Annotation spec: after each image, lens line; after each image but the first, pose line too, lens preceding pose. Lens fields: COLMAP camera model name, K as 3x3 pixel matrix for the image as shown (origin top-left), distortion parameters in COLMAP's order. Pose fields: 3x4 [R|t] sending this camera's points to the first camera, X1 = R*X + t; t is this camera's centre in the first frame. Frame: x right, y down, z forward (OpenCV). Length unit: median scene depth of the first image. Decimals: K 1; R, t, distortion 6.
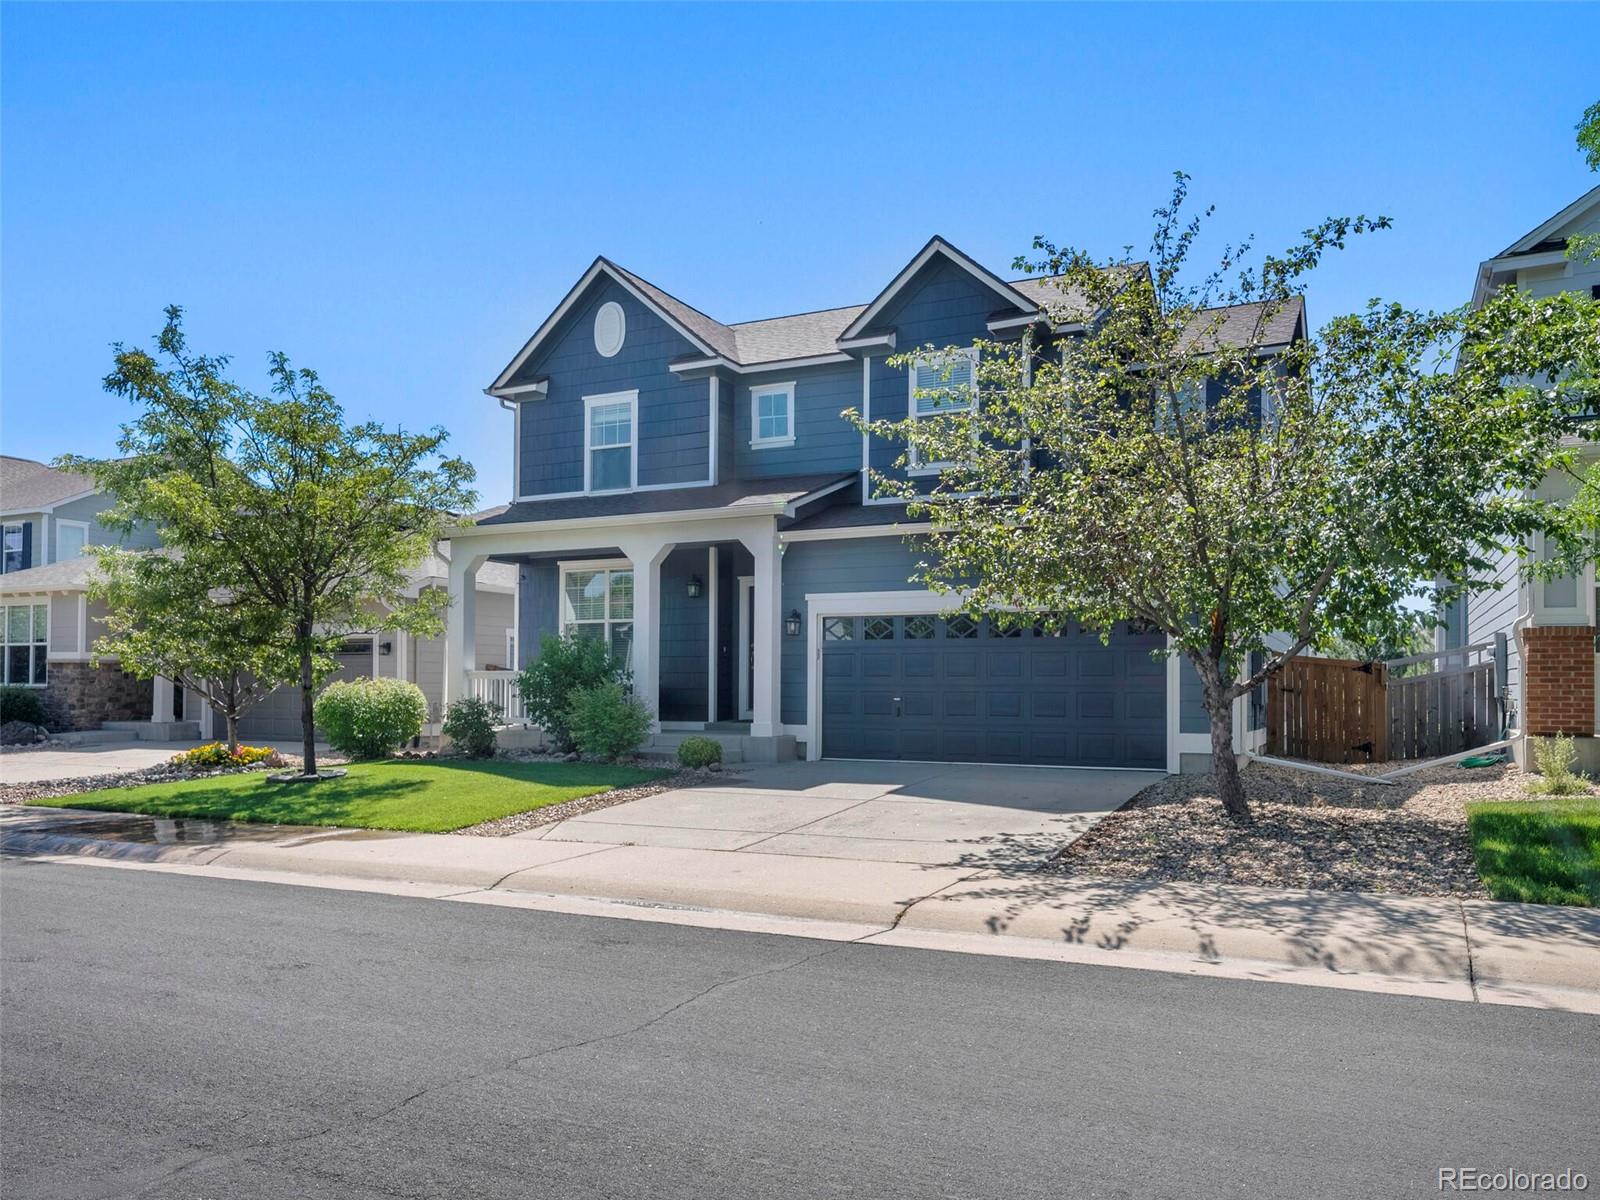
lens RADIAL K [[1045.2, 0, 799.3], [0, 1045.2, 610.8], [0, 0, 1]] dist [0.003924, -0.001736]
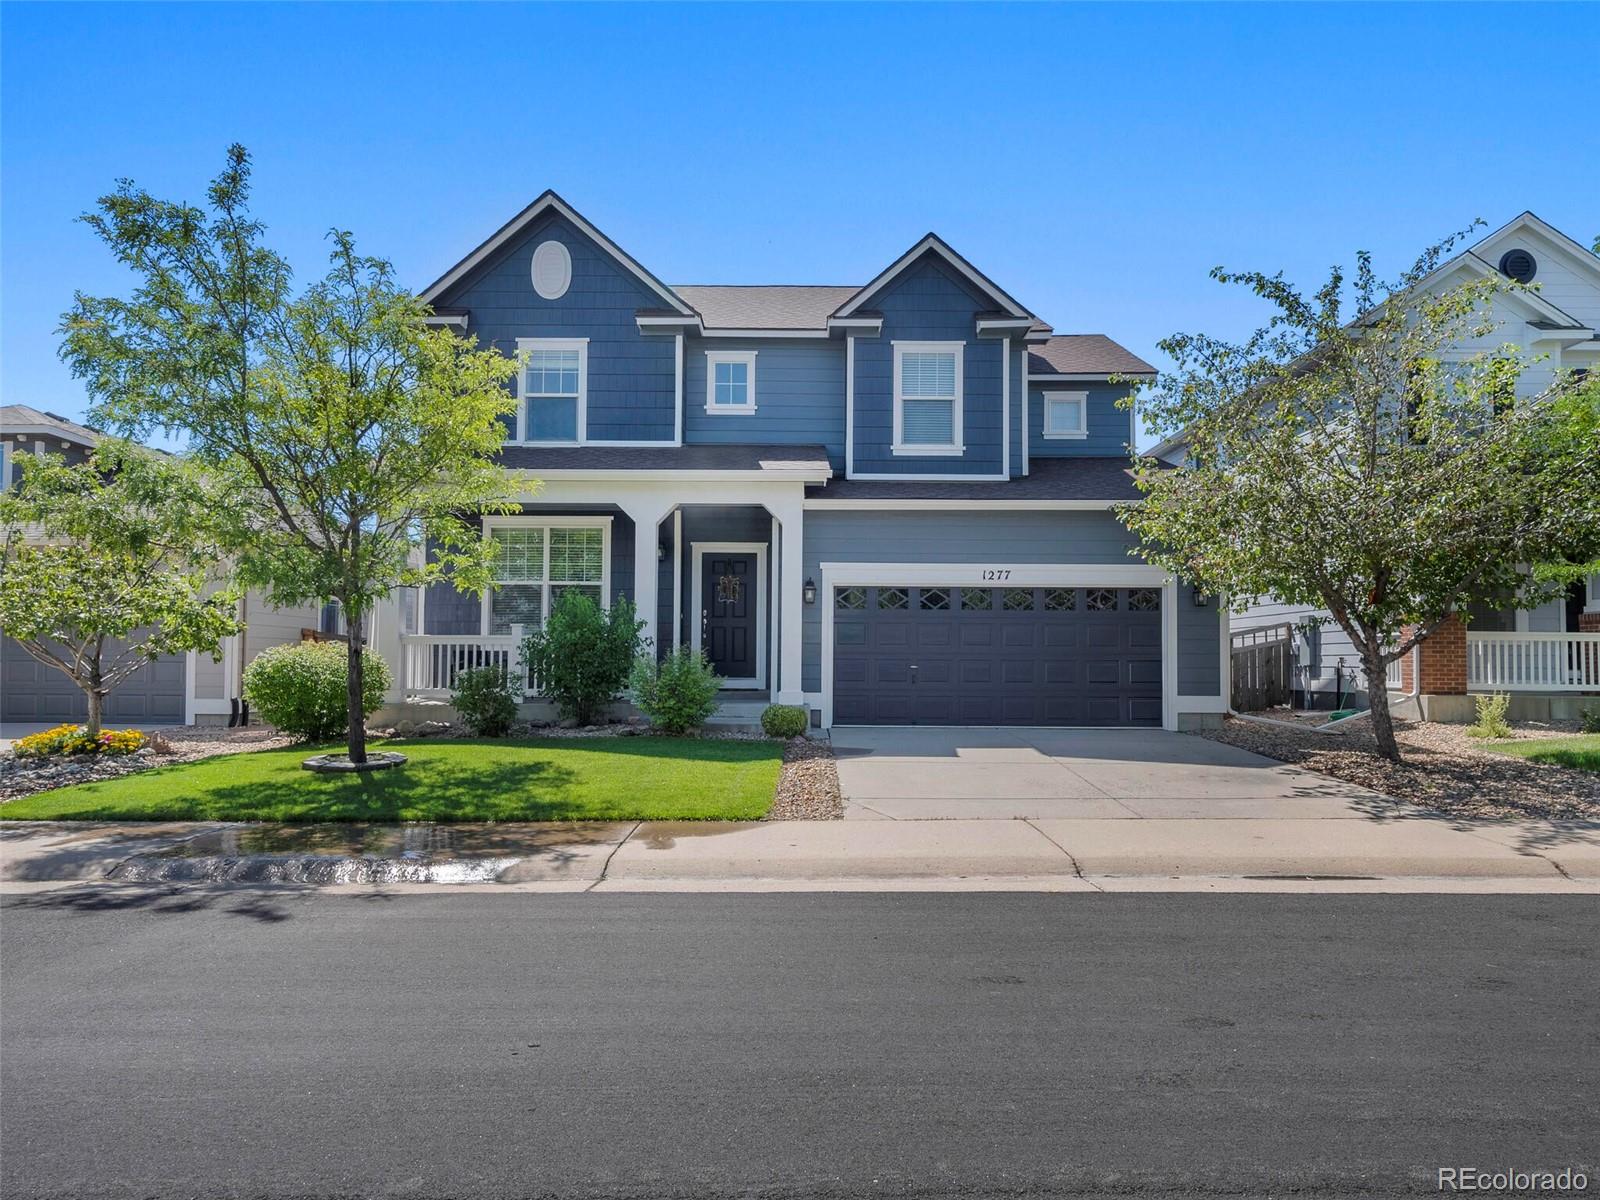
lens RADIAL K [[961.8, 0, 800.1], [0, 961.8, 588.3], [0, 0, 1]] dist [-0.001158, 0.002368]
pose [[0.917110, 0.032860, 0.397277, -0.359199], [-0.033572, 0.999423, -0.005165, 0.013176], [-0.397218, -0.008601, 0.917684, 0.145149]]
